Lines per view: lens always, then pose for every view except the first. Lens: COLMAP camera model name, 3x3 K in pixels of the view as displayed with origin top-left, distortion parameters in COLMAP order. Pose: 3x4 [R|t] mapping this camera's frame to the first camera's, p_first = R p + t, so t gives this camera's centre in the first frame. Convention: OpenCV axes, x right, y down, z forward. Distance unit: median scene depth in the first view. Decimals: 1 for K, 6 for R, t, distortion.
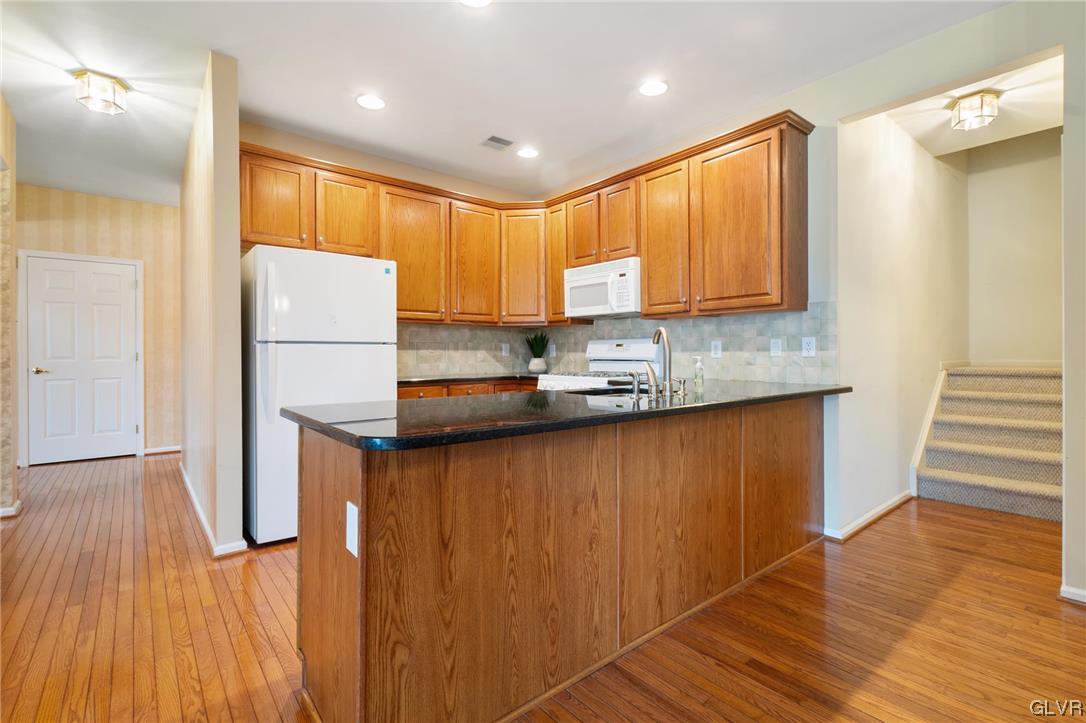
lens RADIAL K [[493.4, 0, 543.2], [0, 493.4, 350.6], [0, 0, 1]] dist [0.001762, 0.000157]
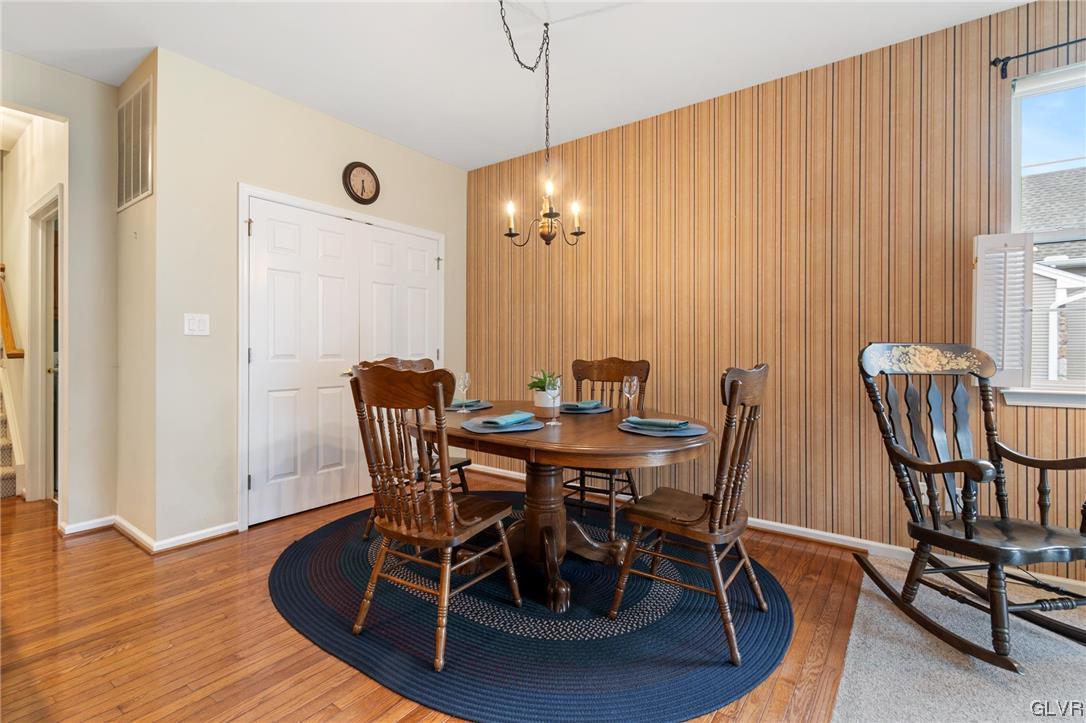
lens RADIAL K [[493.4, 0, 543.2], [0, 493.4, 350.6], [0, 0, 1]] dist [0.001762, 0.000157]
pose [[-0.245165, 0.001573, 0.969480, -0.327955], [-0.006497, 0.999974, -0.003265, 0.000567], [-0.969460, -0.007099, -0.245148, 0.052022]]
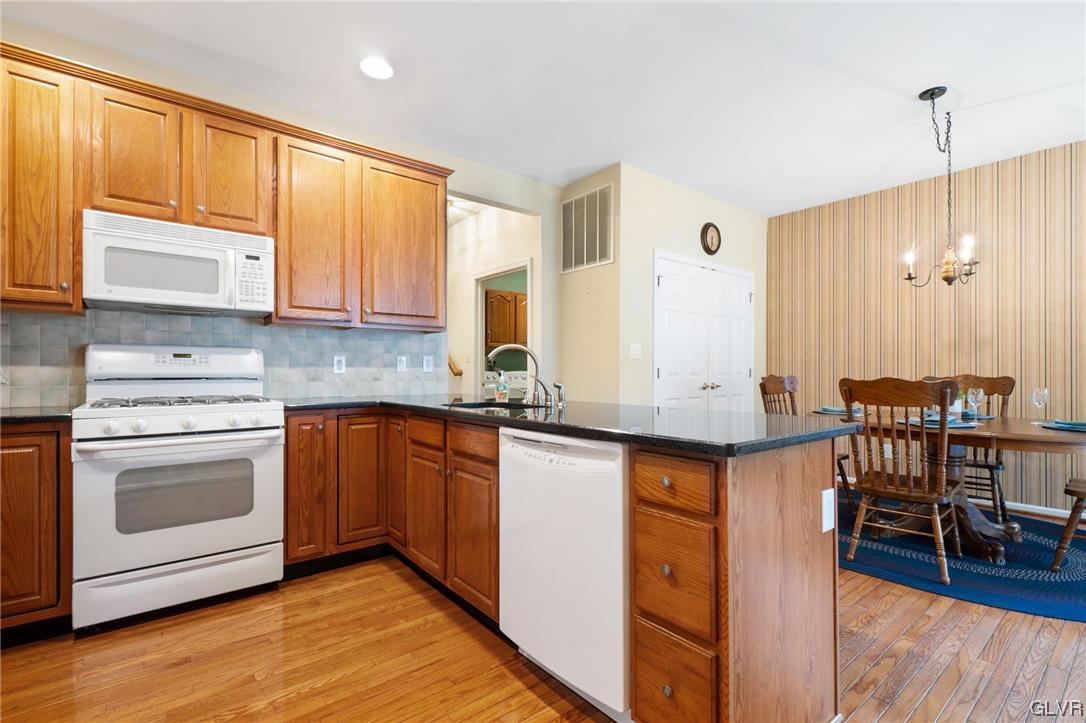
lens RADIAL K [[493.7, 0, 544.1], [0, 493.7, 370.1], [0, 0, 1]] dist [0.001265, -0.000376]
pose [[0.015825, 0.006766, 0.999852, -0.547351], [-0.005450, 0.999963, -0.006681, 0.011399], [-0.999860, -0.005344, 0.015861, 0.574295]]
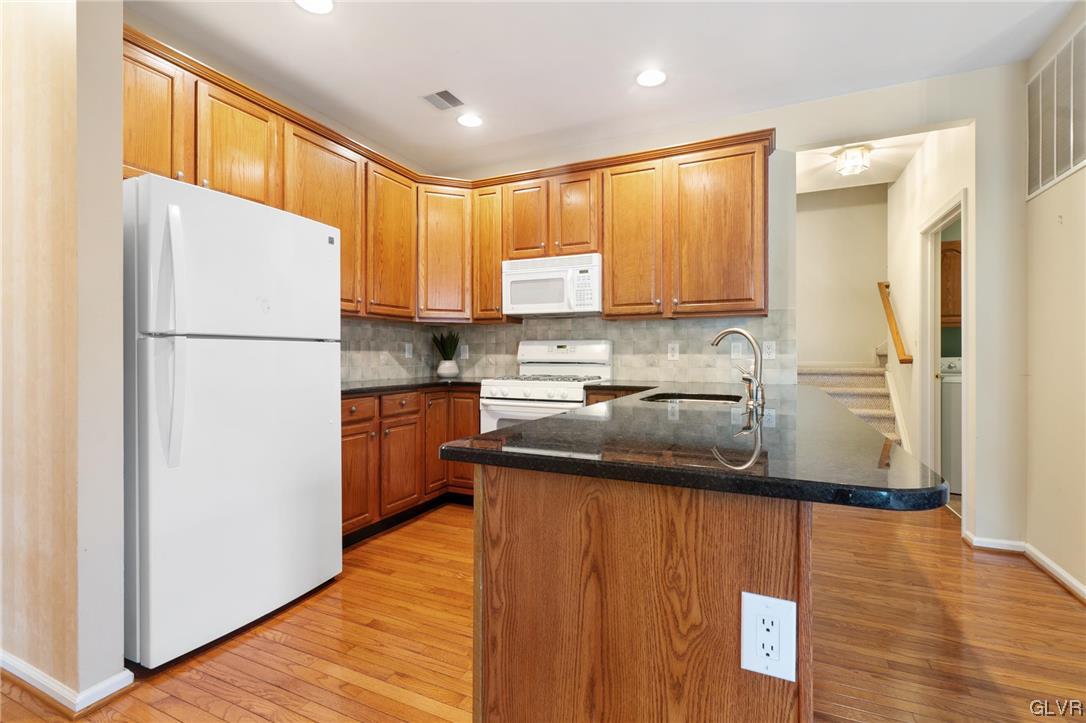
lens RADIAL K [[493.7, 0, 543.8], [0, 493.7, 352.8], [0, 0, 1]] dist [0.002128, 0.000120]
pose [[0.902815, 0.006111, 0.429985, -0.311659], [-0.006527, 0.999979, -0.000508, 0.001581], [-0.429979, -0.002348, 0.902836, 0.190176]]
